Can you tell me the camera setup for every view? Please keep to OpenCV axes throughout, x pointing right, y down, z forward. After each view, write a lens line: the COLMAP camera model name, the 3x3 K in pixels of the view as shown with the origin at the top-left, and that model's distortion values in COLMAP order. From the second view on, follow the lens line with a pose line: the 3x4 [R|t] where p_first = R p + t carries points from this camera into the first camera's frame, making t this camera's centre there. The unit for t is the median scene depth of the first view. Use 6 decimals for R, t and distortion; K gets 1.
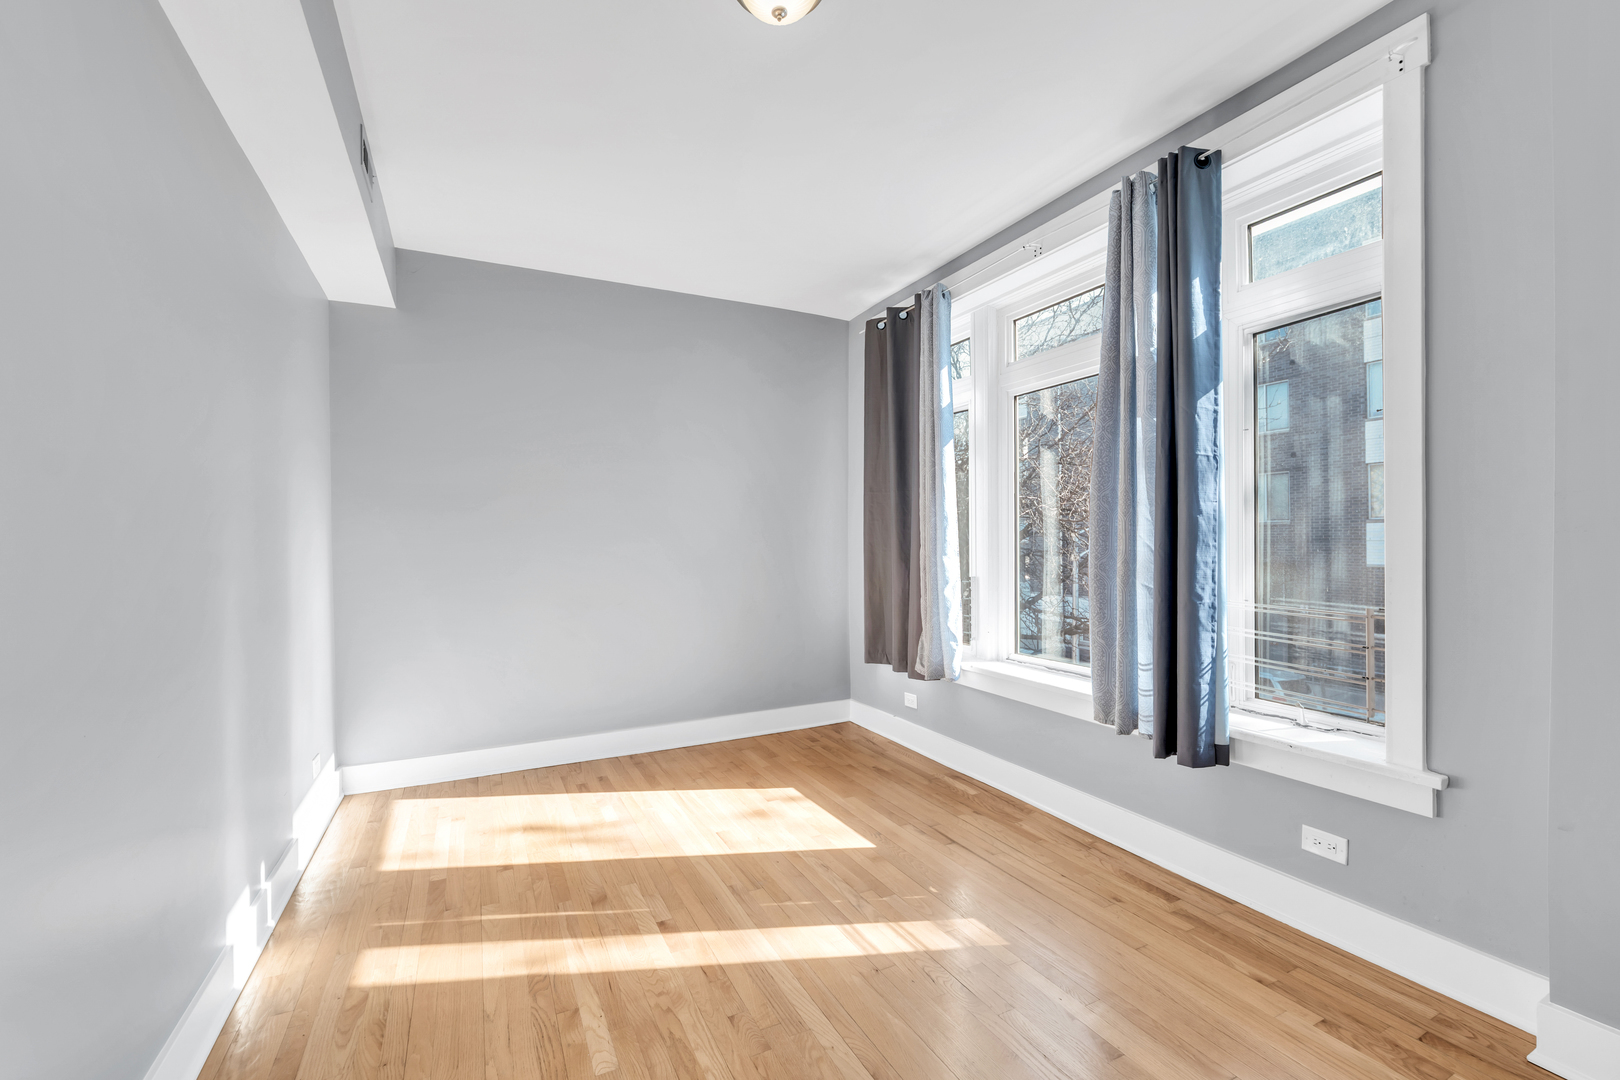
lens RADIAL K [[676.6, 0, 798.1], [0, 676.6, 546.0], [0, 0, 1]] dist [-0.014190, 0.000502]
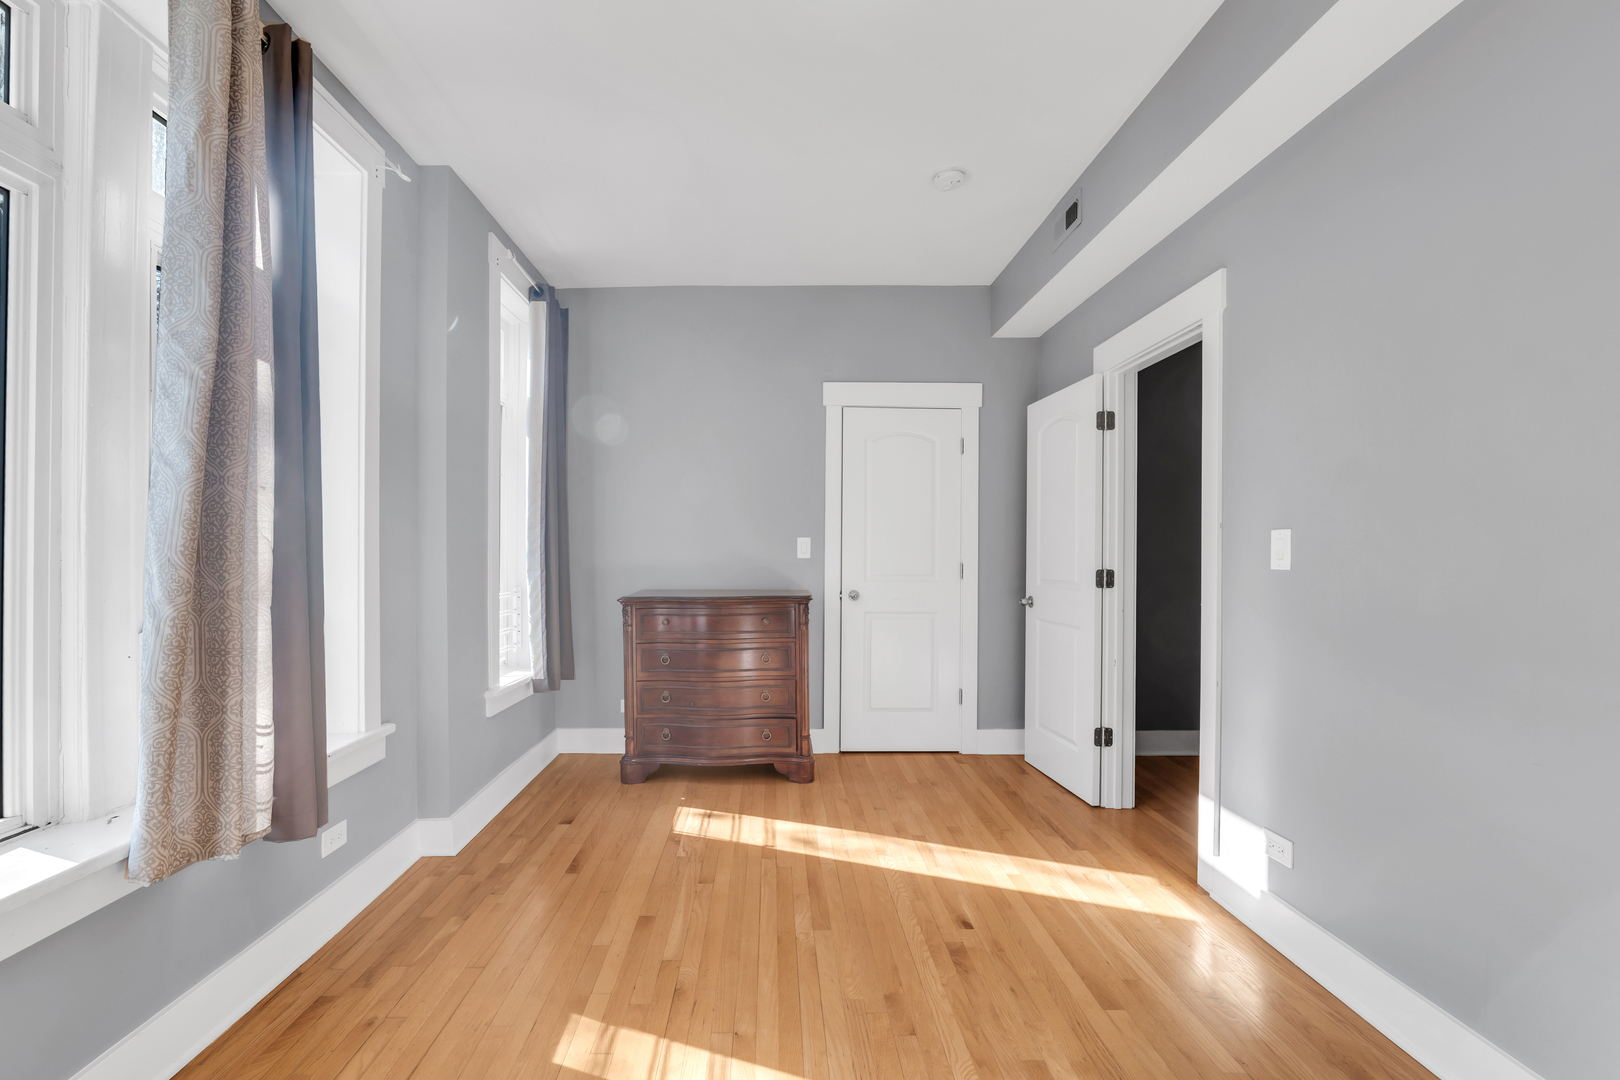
lens RADIAL K [[676.6, 0, 794.8], [0, 676.6, 552.4], [0, 0, 1]] dist [-0.014190, 0.000502]
pose [[-0.912778, 0.007162, 0.408393, -0.295784], [0.006026, 0.999974, -0.004069, 0.013354], [-0.408411, -0.001253, -0.912797, 1.680995]]
